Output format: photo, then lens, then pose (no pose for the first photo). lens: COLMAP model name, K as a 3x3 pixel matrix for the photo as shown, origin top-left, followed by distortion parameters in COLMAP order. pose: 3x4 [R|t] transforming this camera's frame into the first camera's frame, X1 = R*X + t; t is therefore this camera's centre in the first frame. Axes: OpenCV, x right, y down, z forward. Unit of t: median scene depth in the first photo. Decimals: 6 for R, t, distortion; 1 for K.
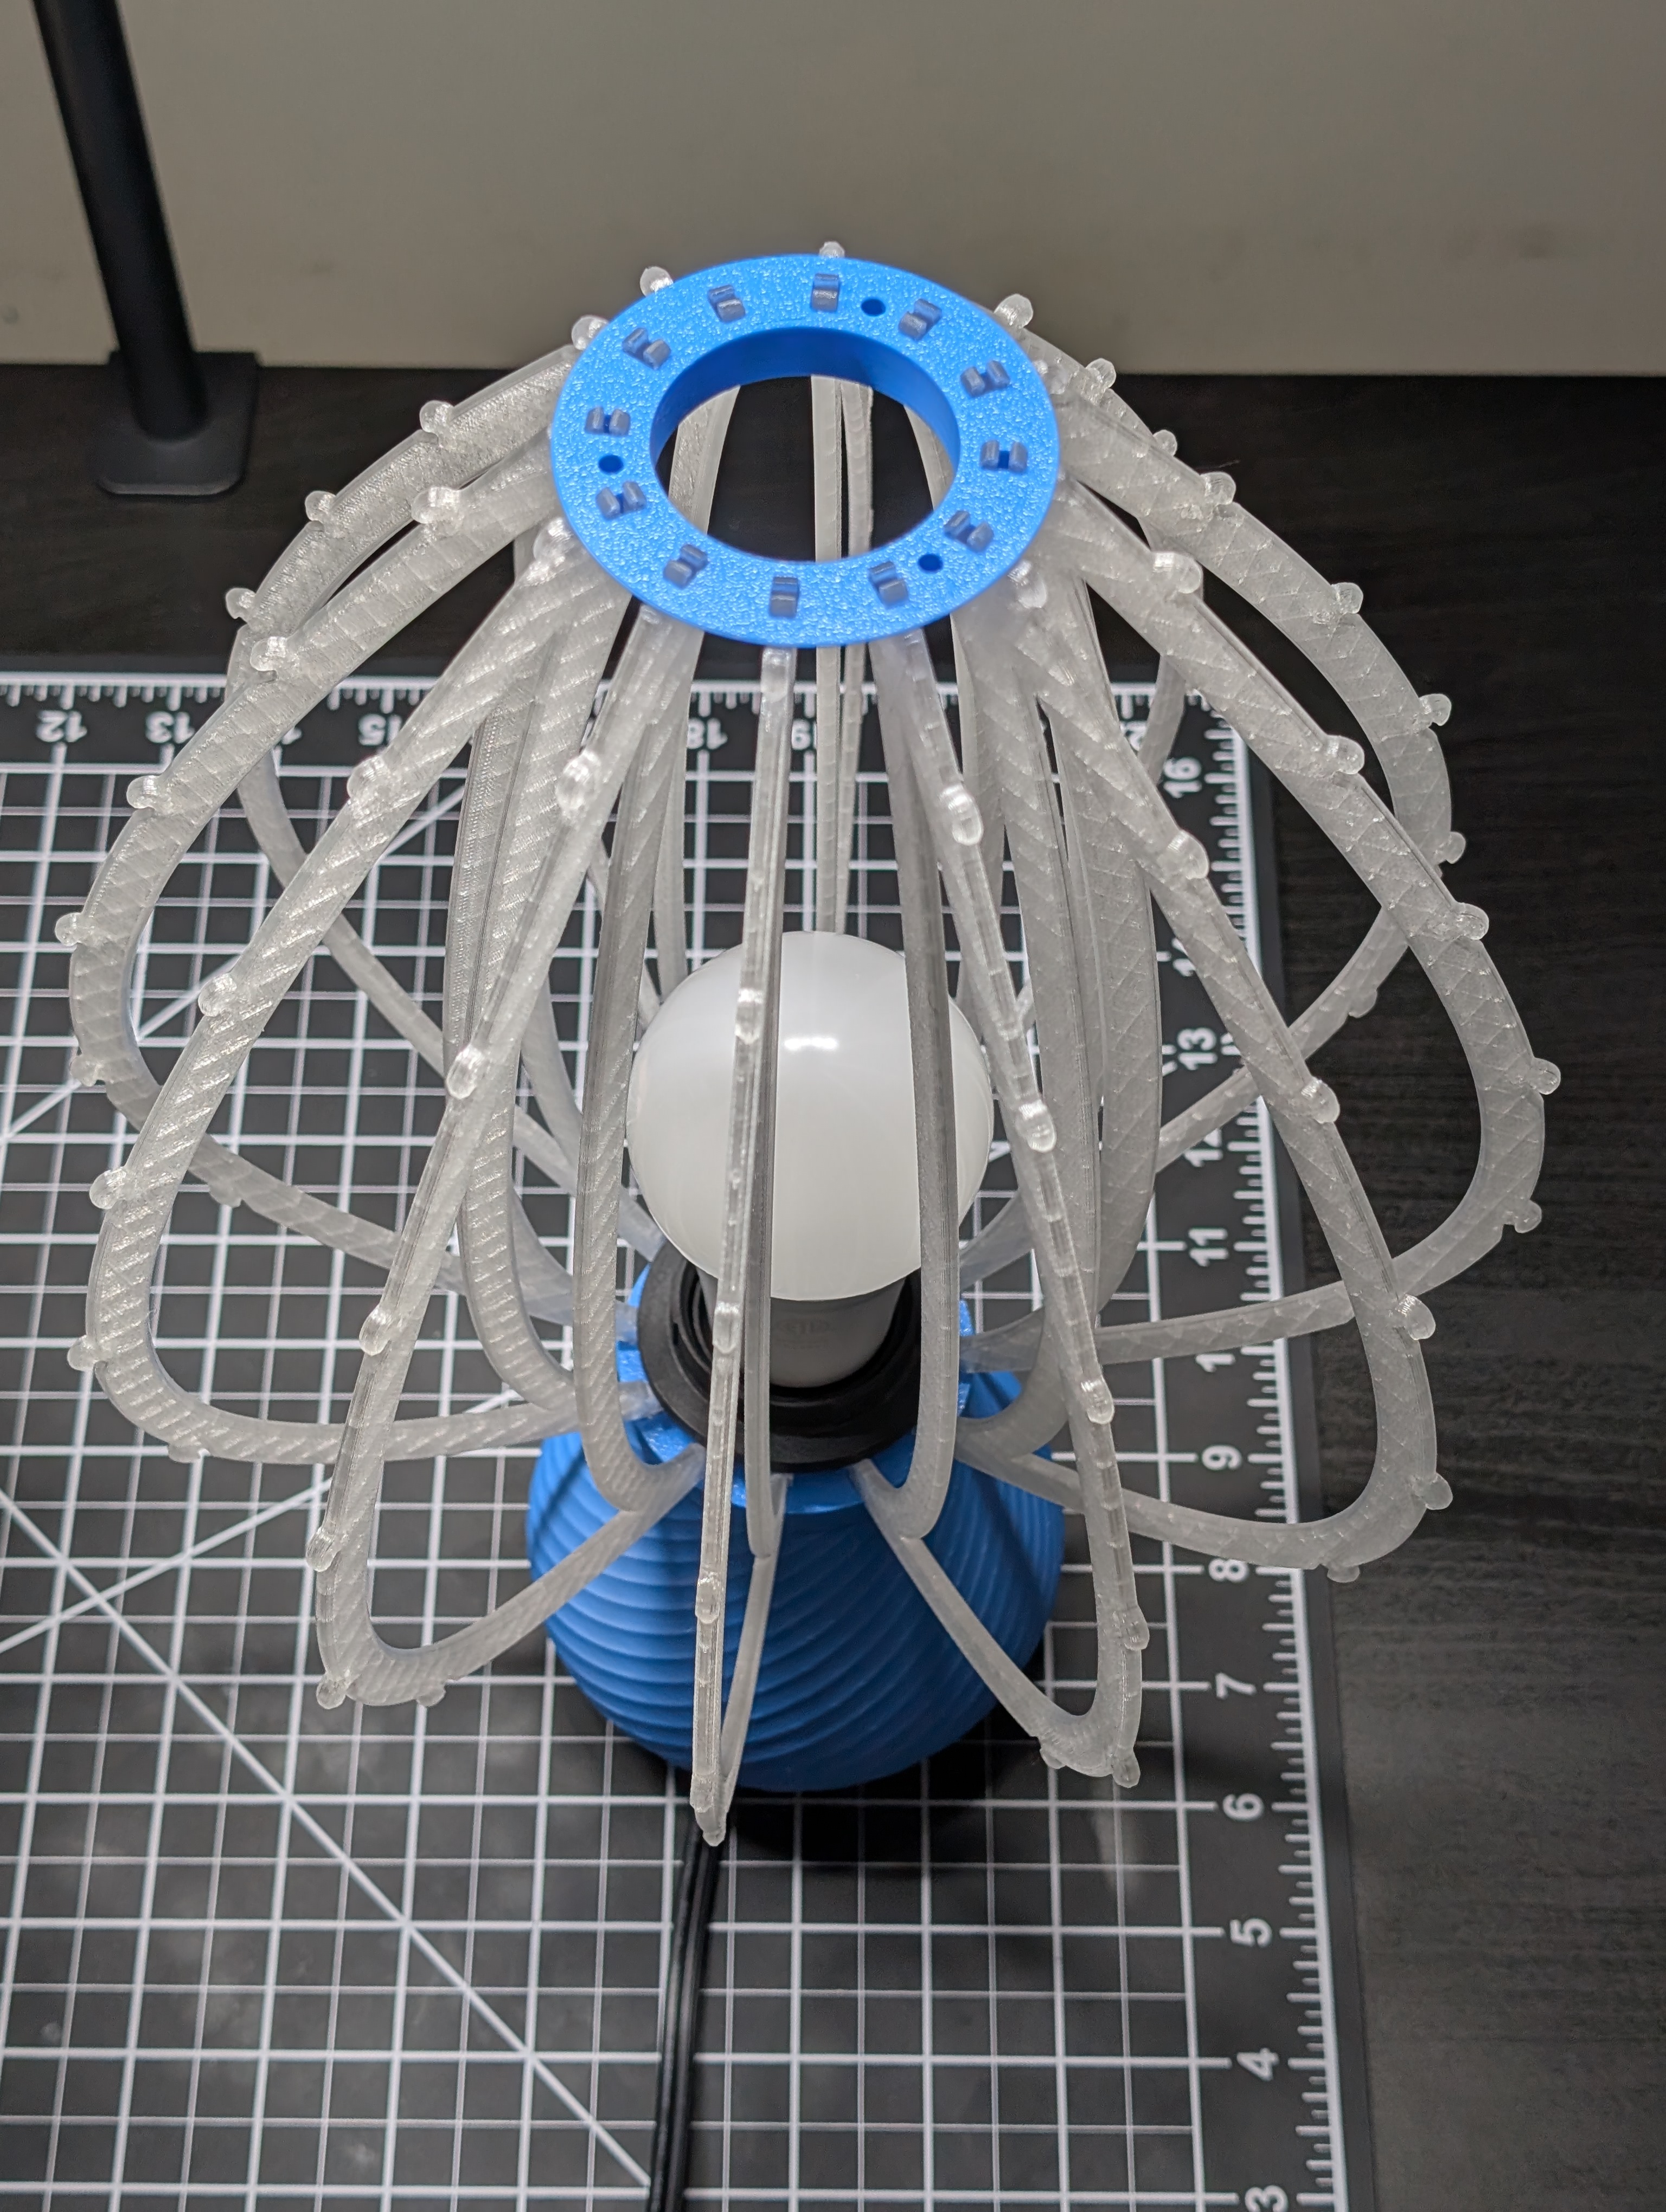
lens RADIAL K [[3561.1, 0, 838.2], [0, 3561.1, 1122.2], [0, 0, 1]] dist [0.235465, -1.711698]
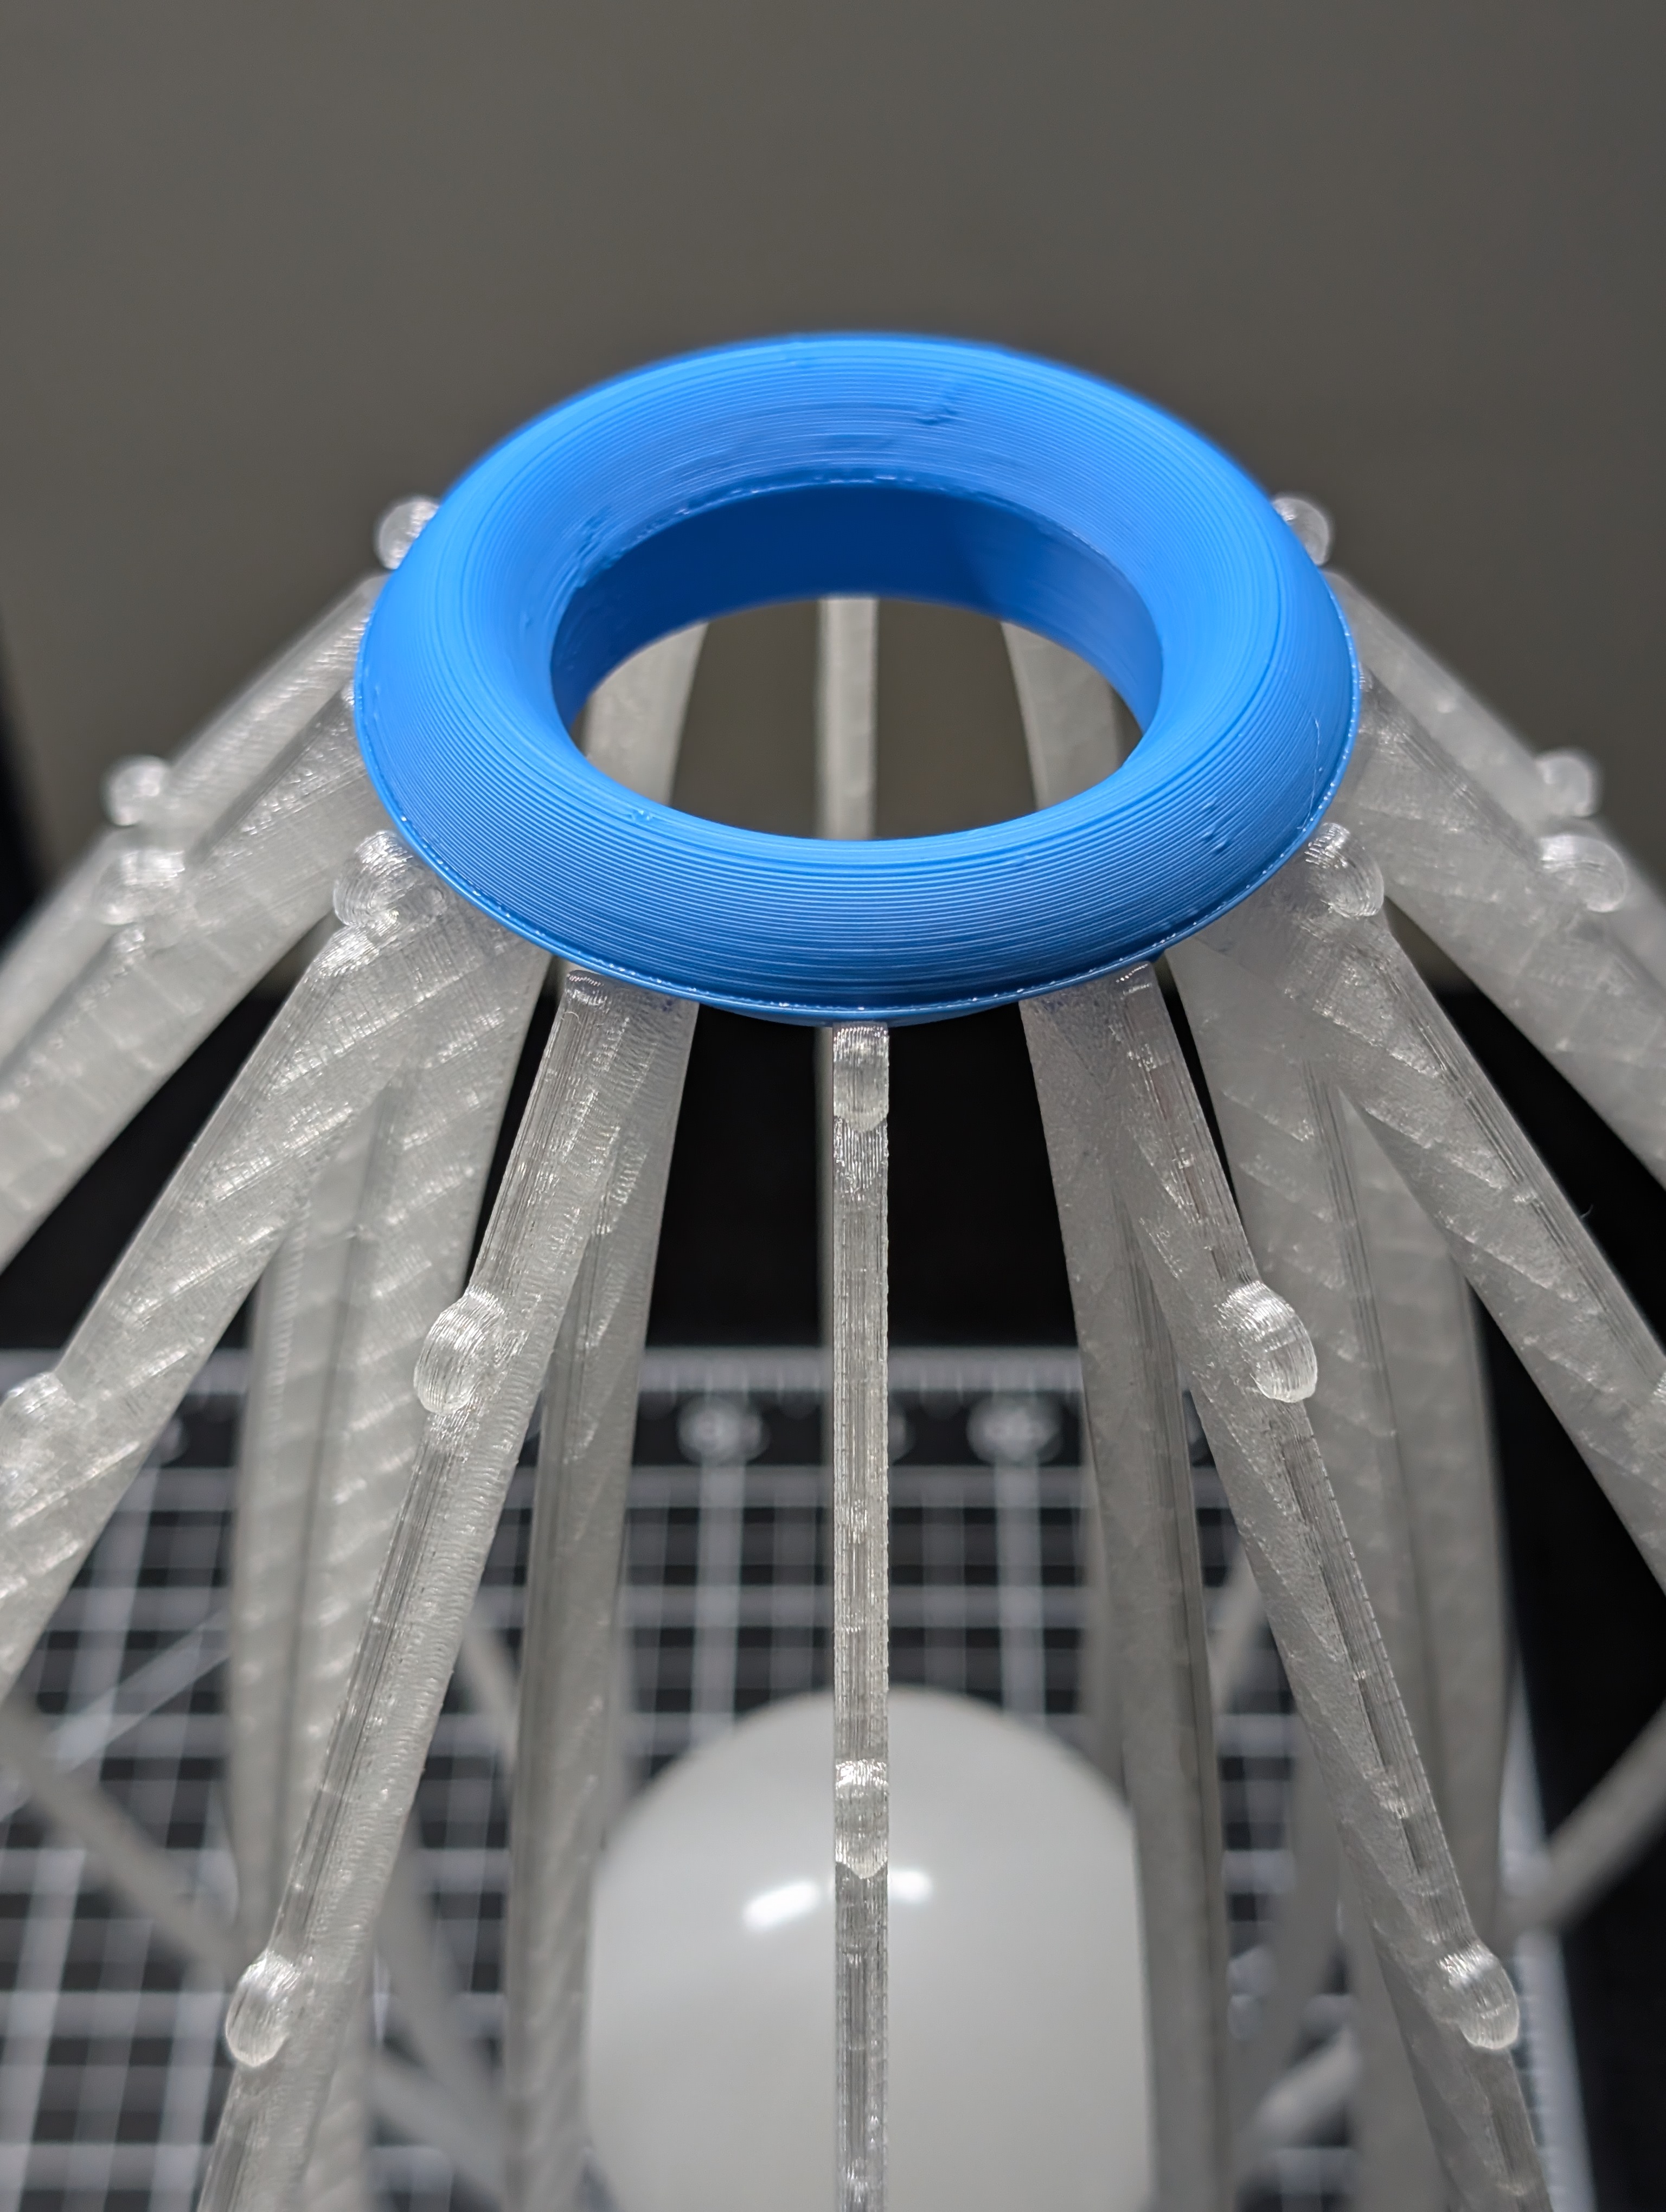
lens RADIAL K [[3561.1, 0, 838.2], [0, 3561.1, 1122.2], [0, 0, 1]] dist [0.235465, -1.711698]
pose [[0.994012, -0.091127, 0.060307, -0.047201], [0.102830, 0.966767, -0.234067, -0.008559], [-0.036973, 0.238866, 0.970348, 0.514301]]
